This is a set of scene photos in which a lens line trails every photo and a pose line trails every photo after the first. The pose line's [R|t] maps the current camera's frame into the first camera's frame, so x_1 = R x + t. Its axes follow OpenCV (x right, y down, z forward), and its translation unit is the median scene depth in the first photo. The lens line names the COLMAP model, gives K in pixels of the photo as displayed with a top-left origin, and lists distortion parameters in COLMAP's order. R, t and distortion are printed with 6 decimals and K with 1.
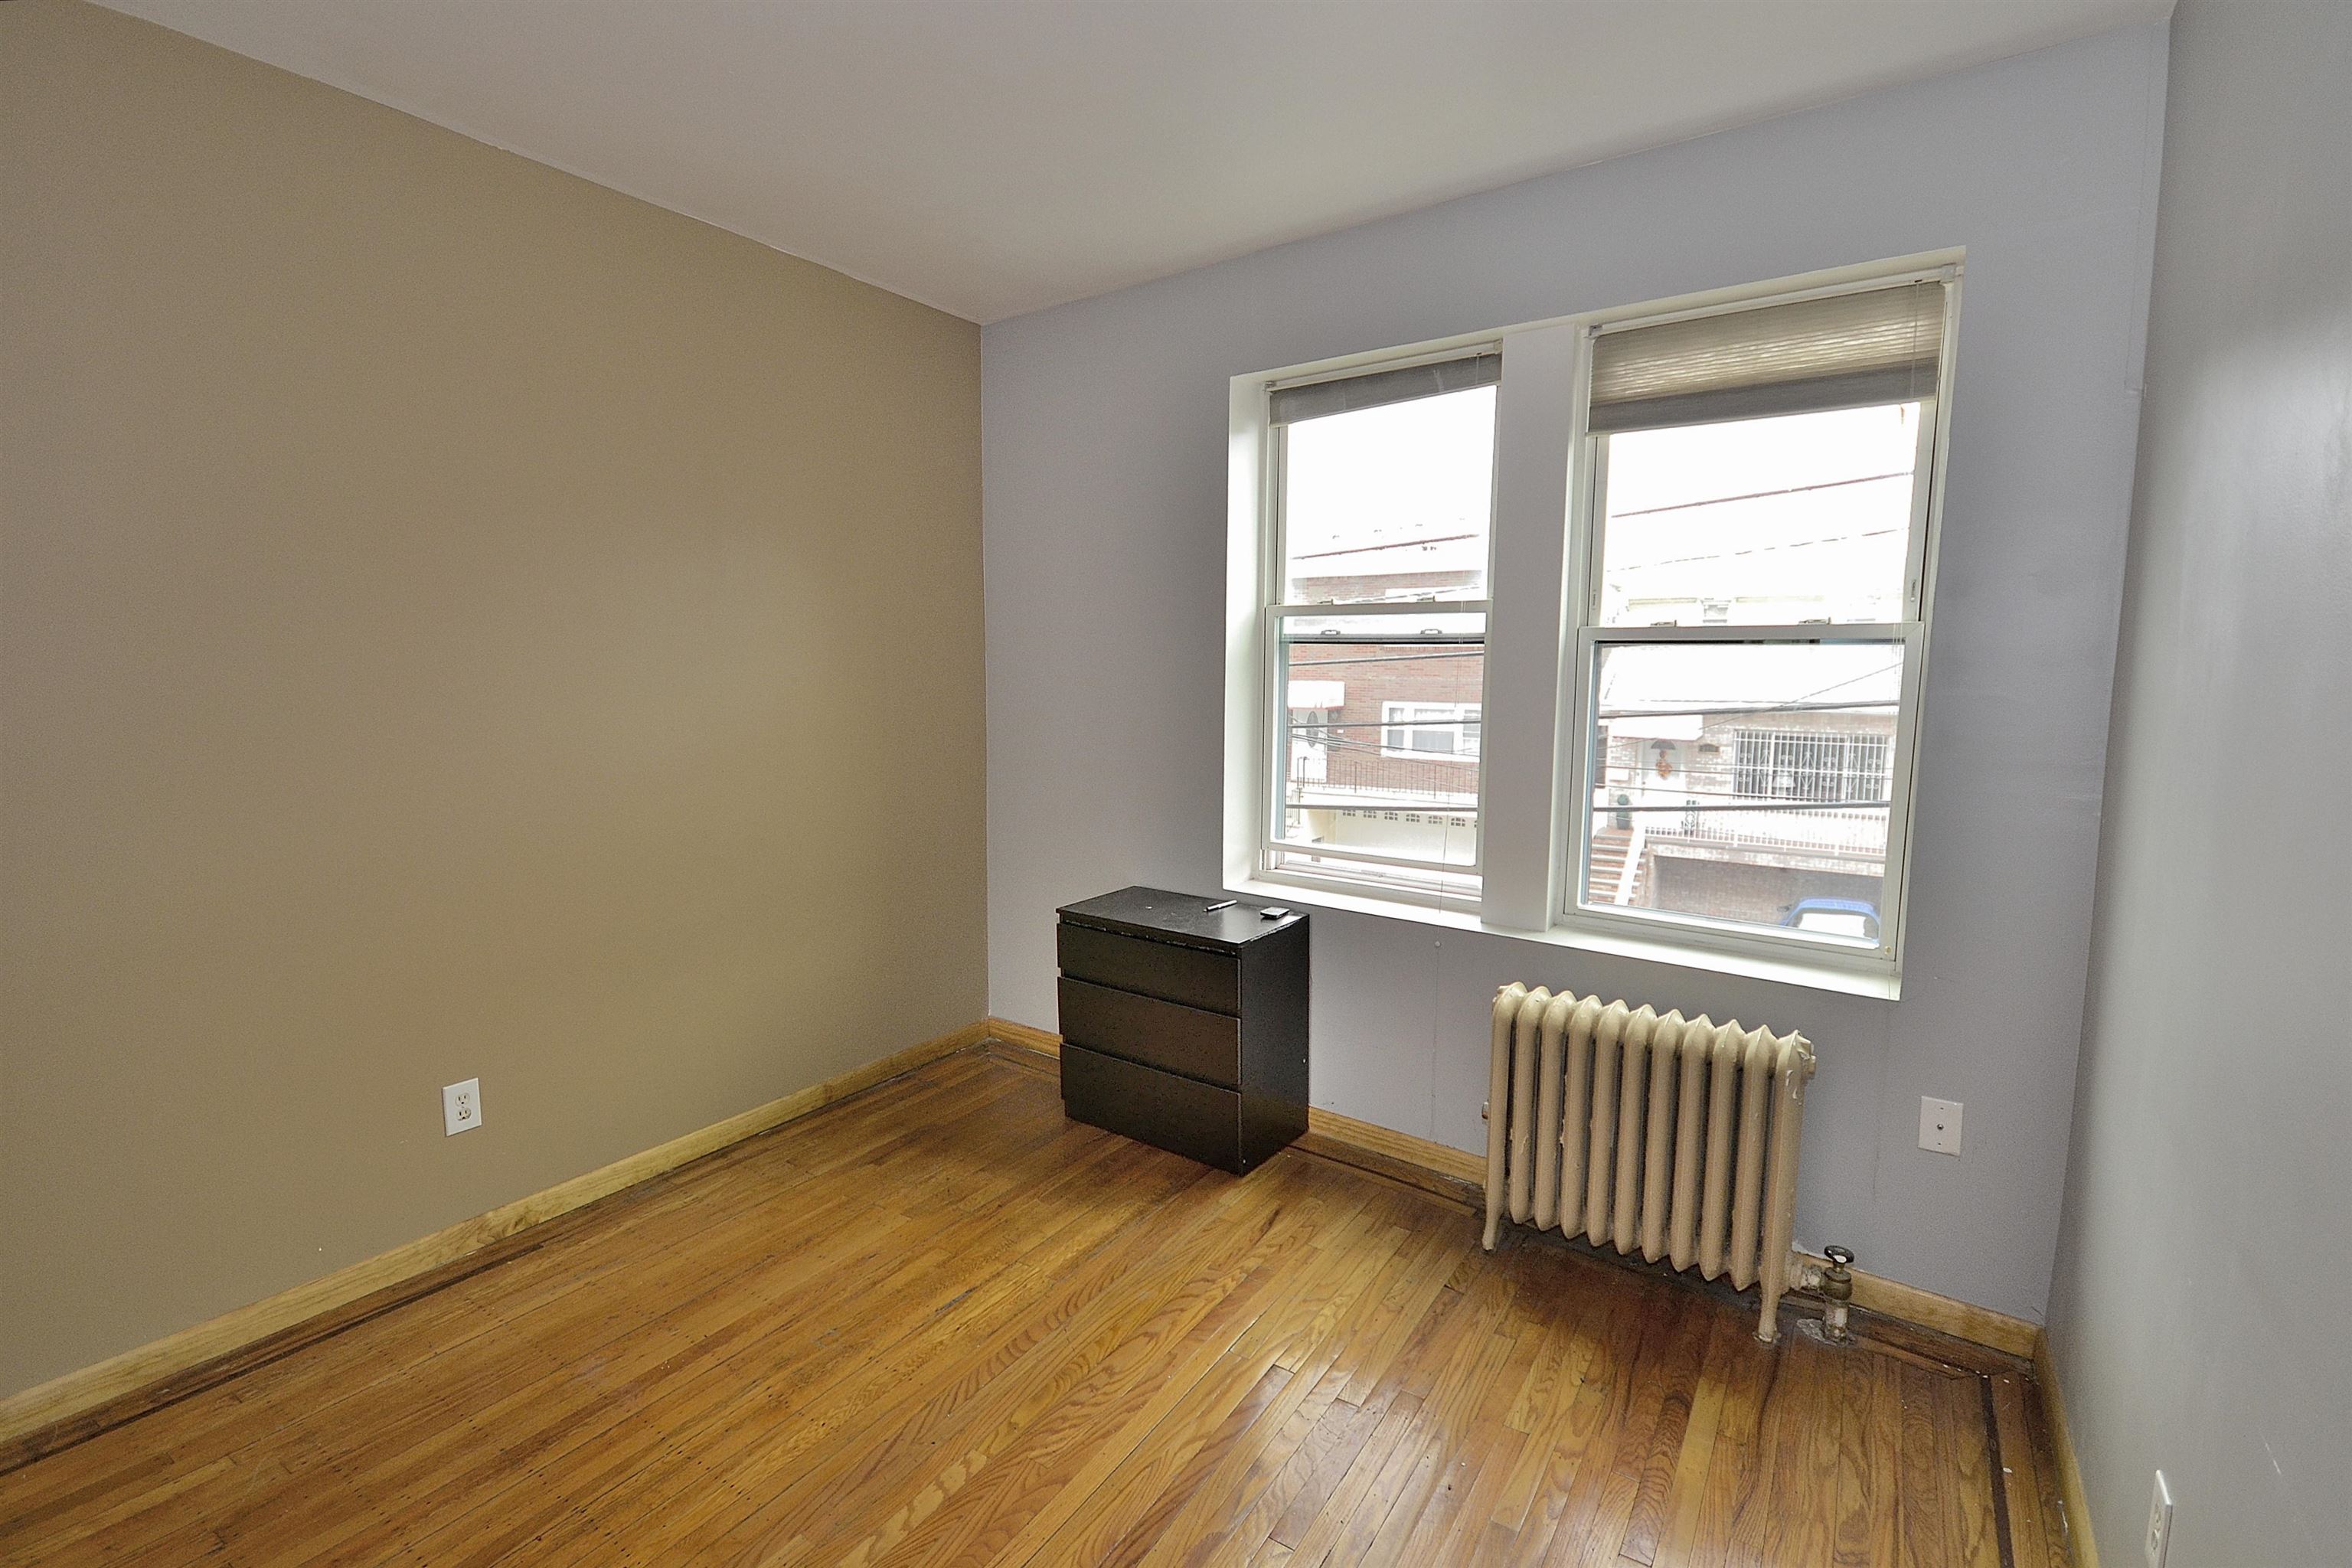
lens RADIAL K [[1056.8, 0, 1176.0], [0, 1056.8, 784.0], [0, 0, 1]] dist [0.000763, -0.009719]
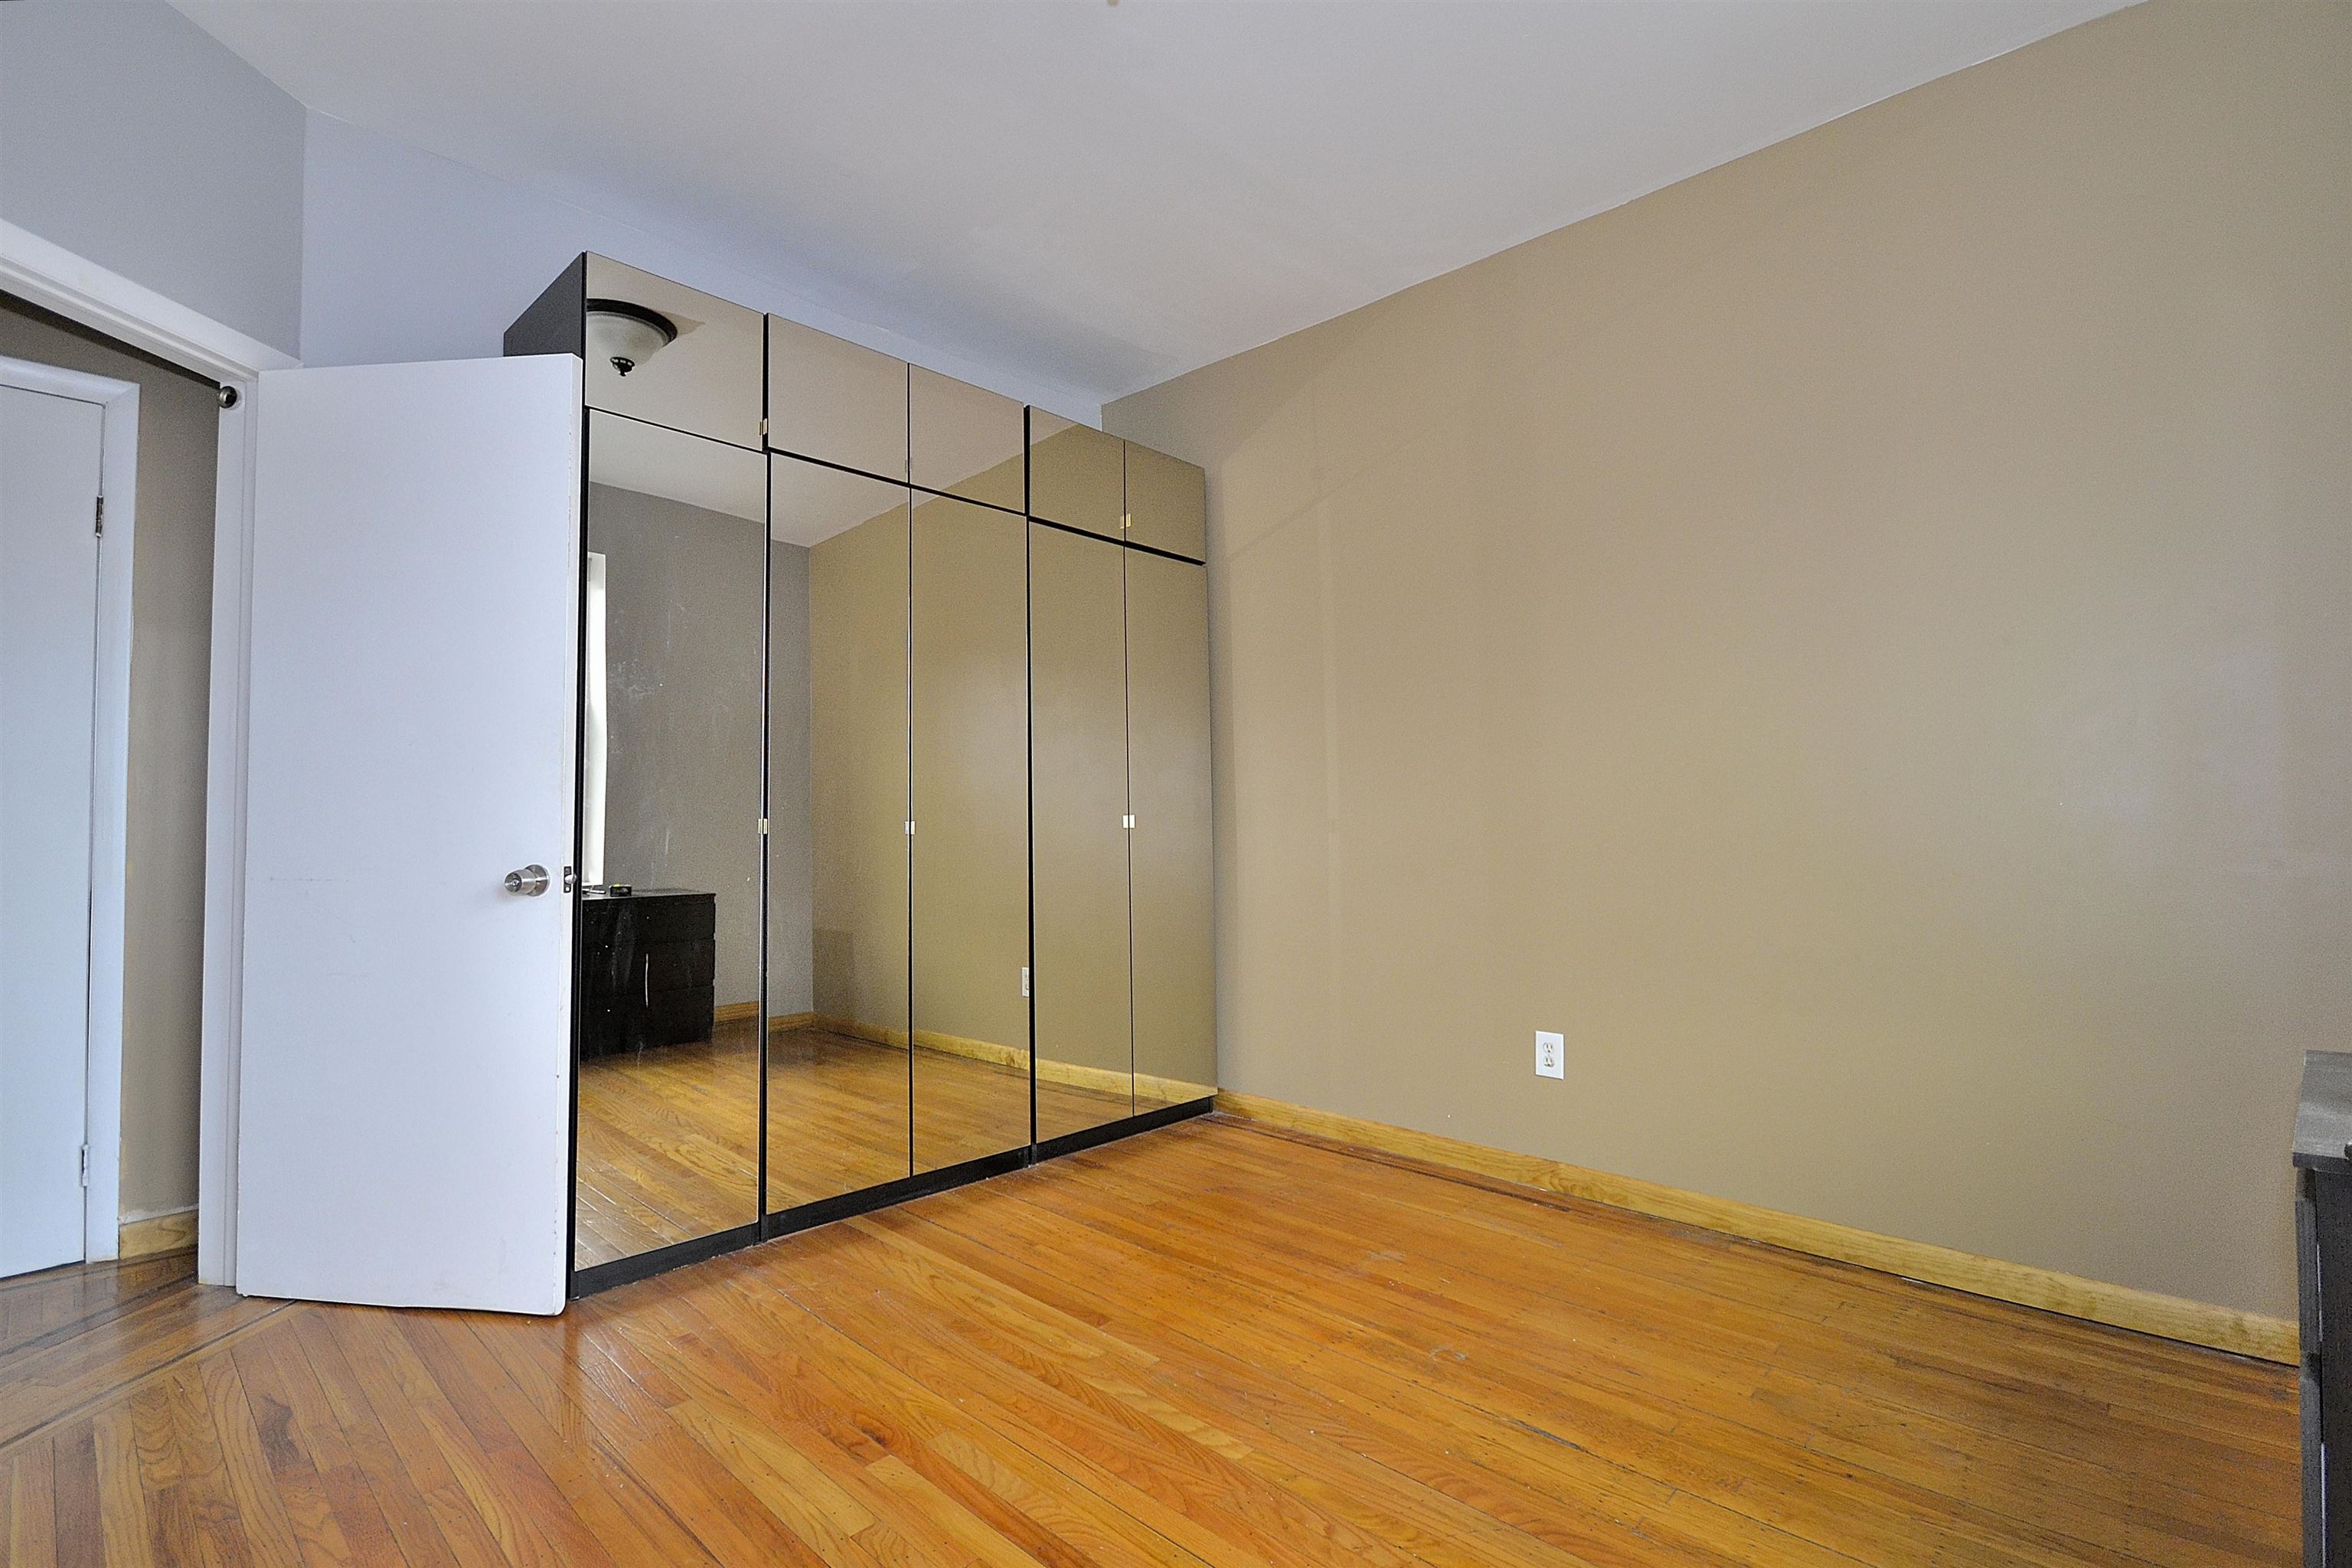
lens RADIAL K [[1056.8, 0, 1176.0], [0, 1056.8, 784.0], [0, 0, 1]] dist [0.000763, -0.009719]
pose [[-0.162961, -0.039234, -0.985852, 0.543419], [-0.108092, 0.993904, -0.021687, 0.089090], [0.980693, 0.103029, -0.166209, 0.803536]]
